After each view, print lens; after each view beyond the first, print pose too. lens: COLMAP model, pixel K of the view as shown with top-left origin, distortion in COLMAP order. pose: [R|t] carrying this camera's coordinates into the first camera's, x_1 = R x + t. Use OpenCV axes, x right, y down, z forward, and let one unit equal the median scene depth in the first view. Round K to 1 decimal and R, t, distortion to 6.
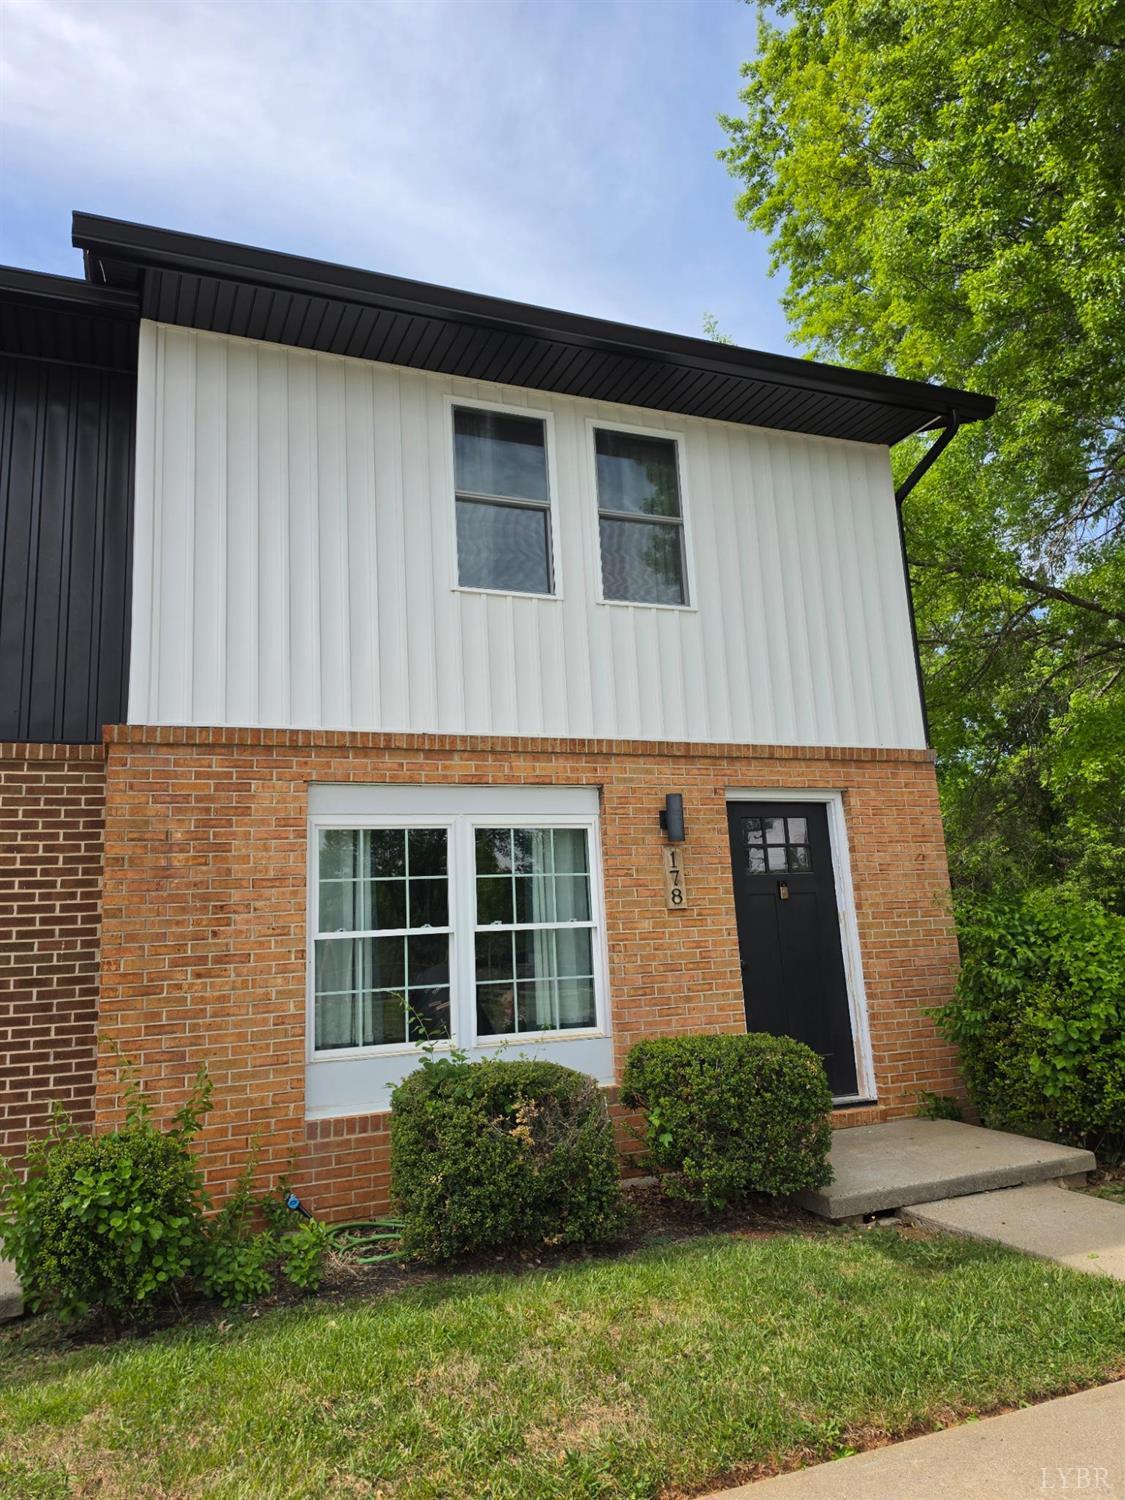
lens RADIAL K [[1033.2, 0, 560.1], [0, 1033.2, 719.5], [0, 0, 1]] dist [0.005569, 0.000849]
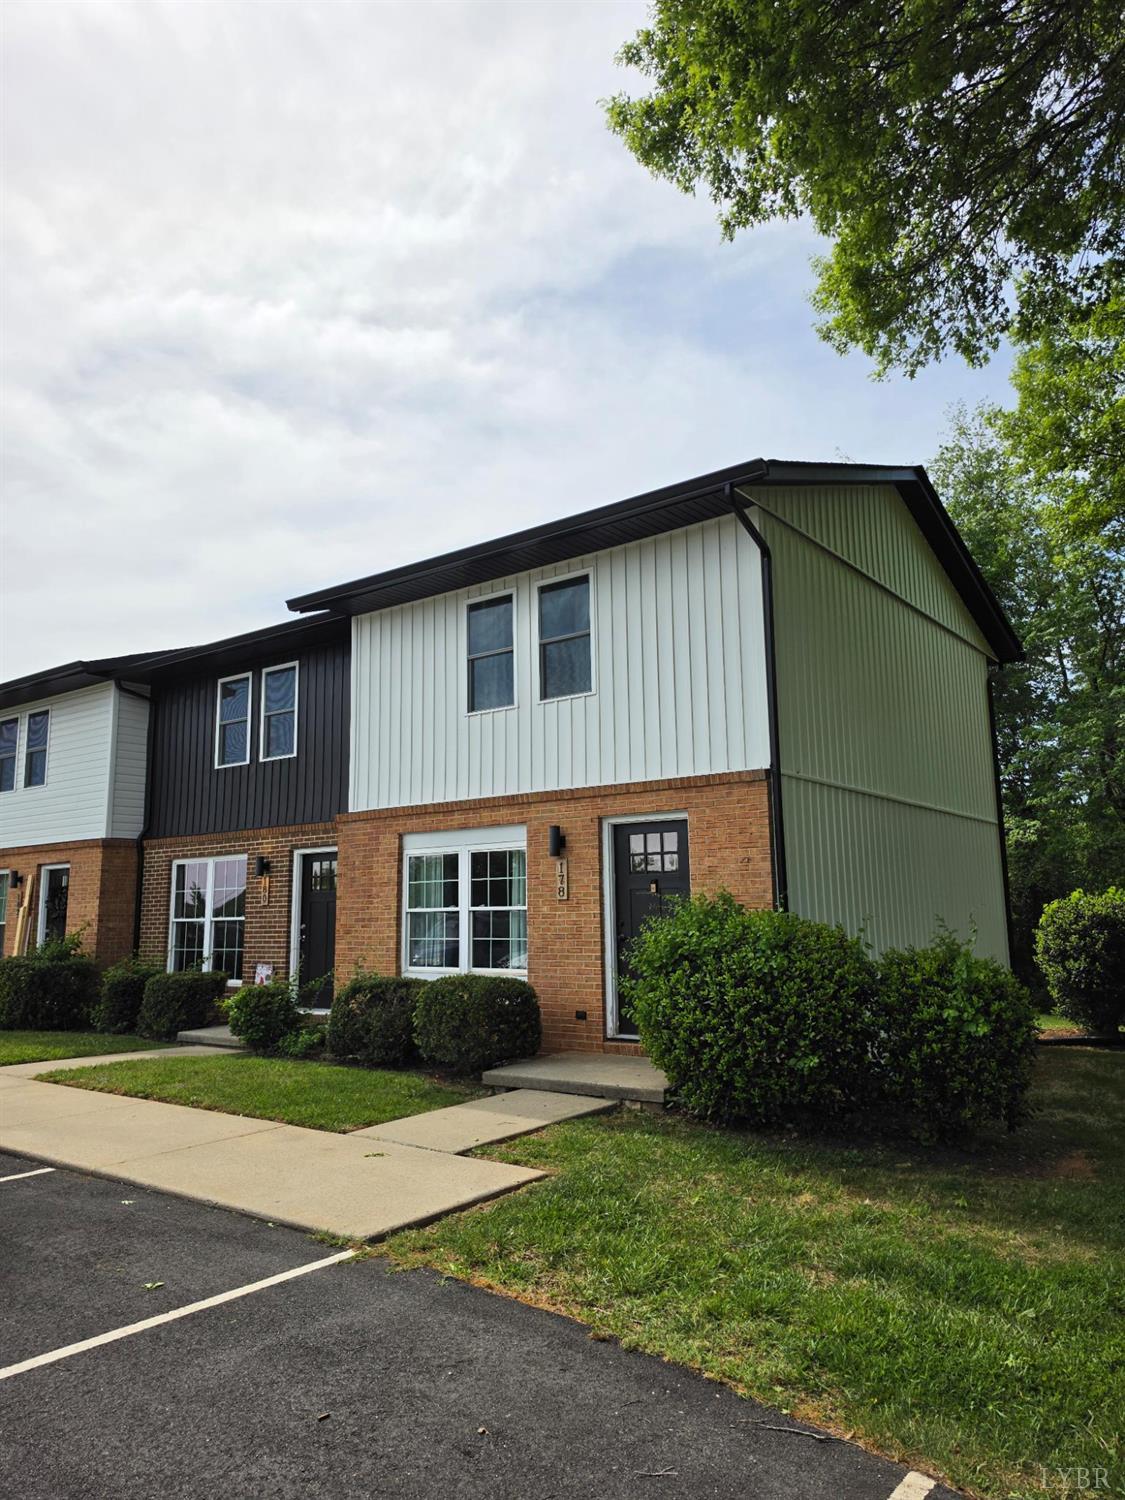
lens RADIAL K [[1033.2, 0, 560.1], [0, 1033.2, 719.5], [0, 0, 1]] dist [0.005569, 0.000849]
pose [[0.493633, -0.125494, -0.860568, 1.481698], [0.165880, 0.984953, -0.048481, -0.008002], [0.853704, -0.118819, 0.507022, 0.244496]]
